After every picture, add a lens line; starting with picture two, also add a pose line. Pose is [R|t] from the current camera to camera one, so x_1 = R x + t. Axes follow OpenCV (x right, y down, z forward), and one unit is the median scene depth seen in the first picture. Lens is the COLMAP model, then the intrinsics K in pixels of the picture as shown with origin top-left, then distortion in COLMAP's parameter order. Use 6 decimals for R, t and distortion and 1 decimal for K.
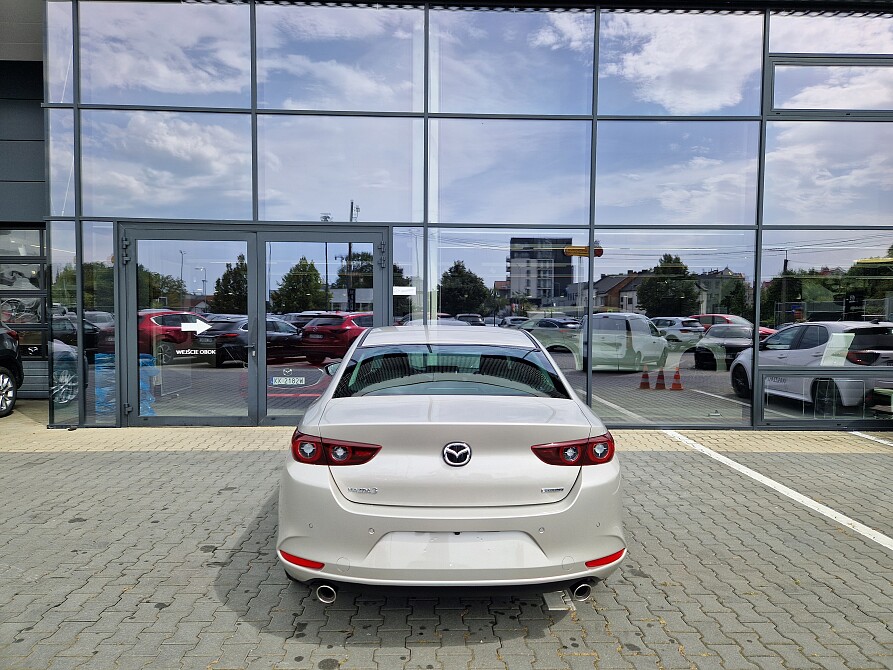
lens RADIAL K [[597.6, 0, 448.4], [0, 597.6, 335.9], [0, 0, 1]] dist [0.069308, -0.057693]
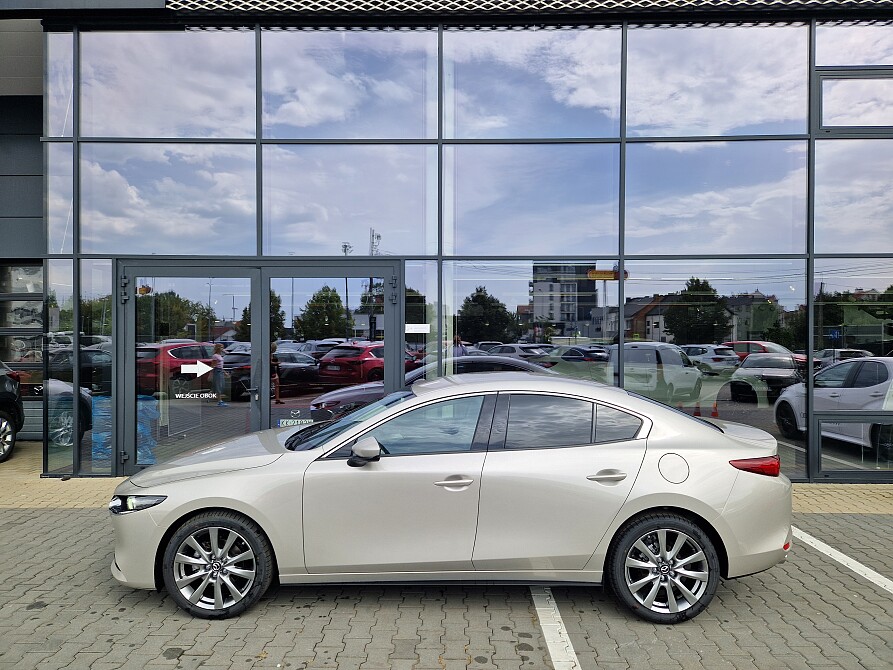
lens RADIAL K [[596.8, 0, 443.7], [0, 596.8, 338.8], [0, 0, 1]] dist [0.071460, -0.057801]
pose [[0.998916, -0.005744, -0.046191, 0.009942], [0.004100, 0.999358, -0.035602, -0.026475], [0.046366, 0.035374, 0.998298, 0.078235]]
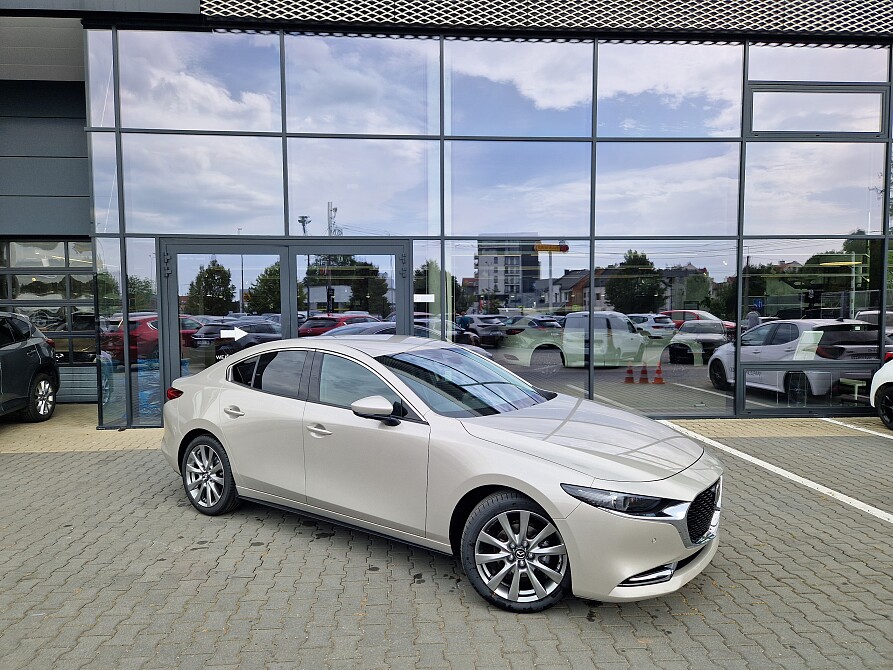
lens RADIAL K [[597.6, 0, 440.0], [0, 597.6, 341.4], [0, 0, 1]] dist [0.070810, -0.056279]
pose [[0.999044, -0.014966, 0.041085, -0.090676], [0.014368, 0.999787, 0.014800, -0.011853], [-0.041298, -0.014196, 0.999046, -0.098301]]
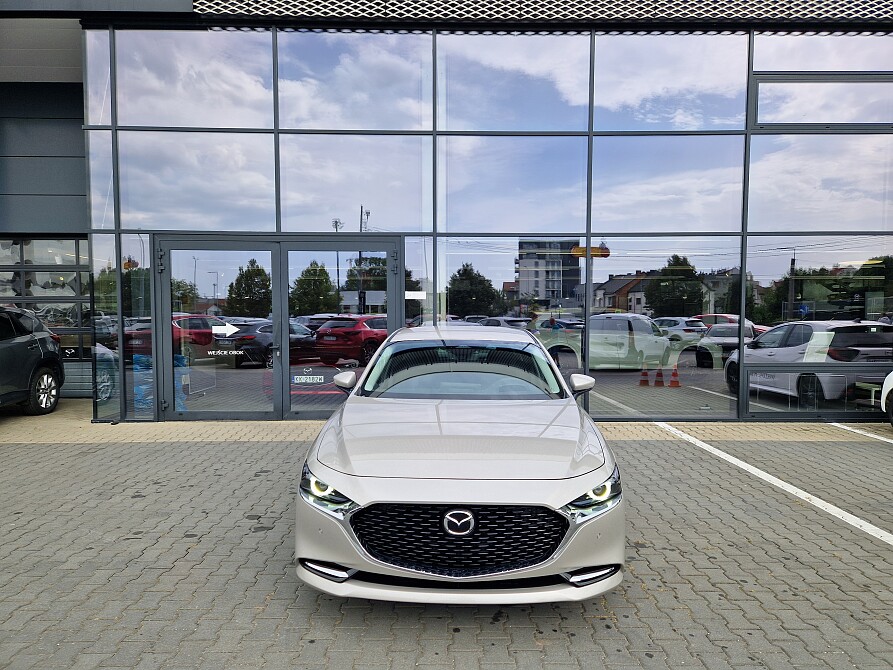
lens RADIAL K [[596.1, 0, 451.0], [0, 596.1, 343.5], [0, 0, 1]] dist [0.073580, -0.058857]
pose [[0.999918, -0.006294, -0.011116, 0.002261], [0.006410, 0.999925, 0.010412, 0.001364], [0.011050, -0.010483, 0.999884, -0.083877]]
